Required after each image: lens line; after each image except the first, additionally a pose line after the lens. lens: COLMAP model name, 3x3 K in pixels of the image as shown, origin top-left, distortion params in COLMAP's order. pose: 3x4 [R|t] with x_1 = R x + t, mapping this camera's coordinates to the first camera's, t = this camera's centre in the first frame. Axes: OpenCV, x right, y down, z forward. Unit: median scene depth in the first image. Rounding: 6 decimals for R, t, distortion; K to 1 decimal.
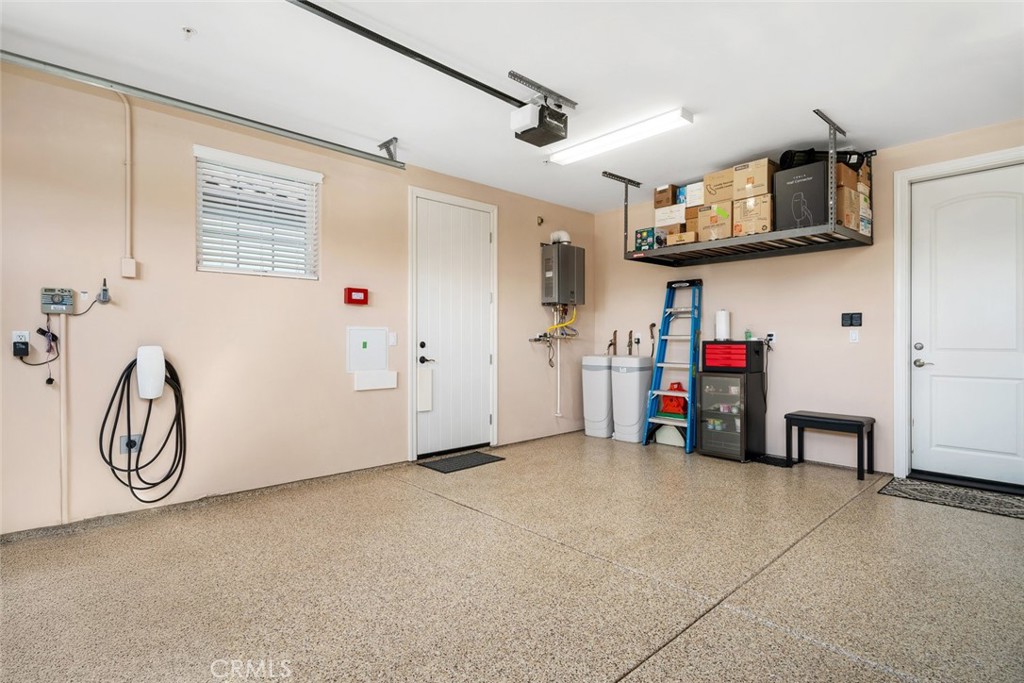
lens RADIAL K [[504.4, 0, 507.3], [0, 504.4, 340.7], [0, 0, 1]] dist [-0.000145, -0.000096]
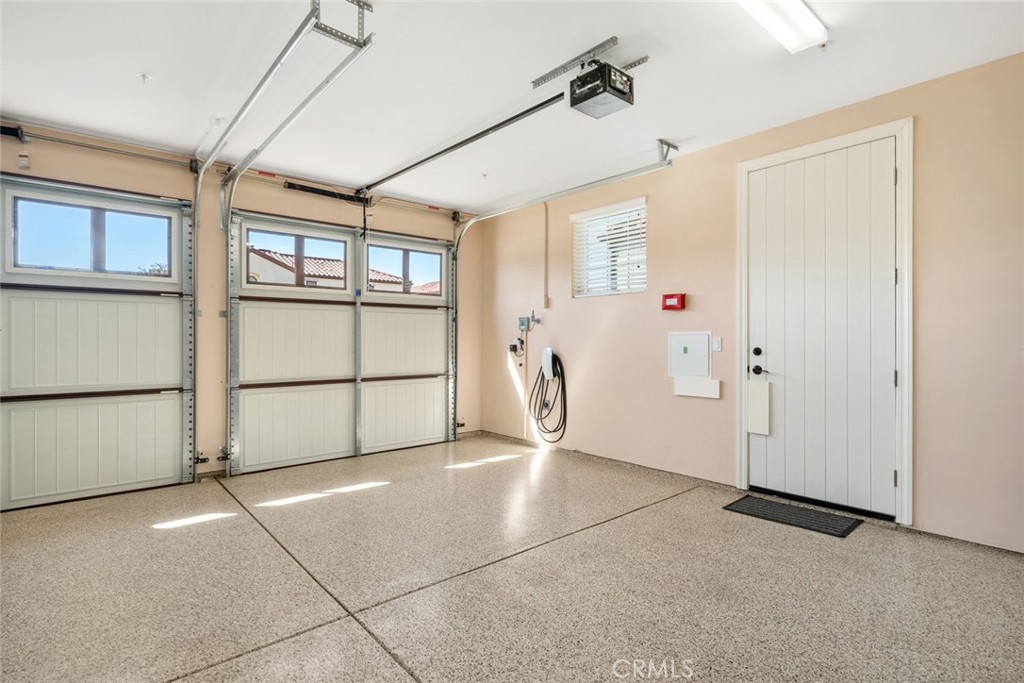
lens RADIAL K [[504.4, 0, 507.1], [0, 504.4, 341.2], [0, 0, 1]] dist [-0.000145, -0.000096]
pose [[-0.028578, 0.001697, -0.999590, 0.731794], [-0.002829, 0.999994, 0.001778, -0.009523], [0.999588, 0.002879, -0.028573, 0.697453]]
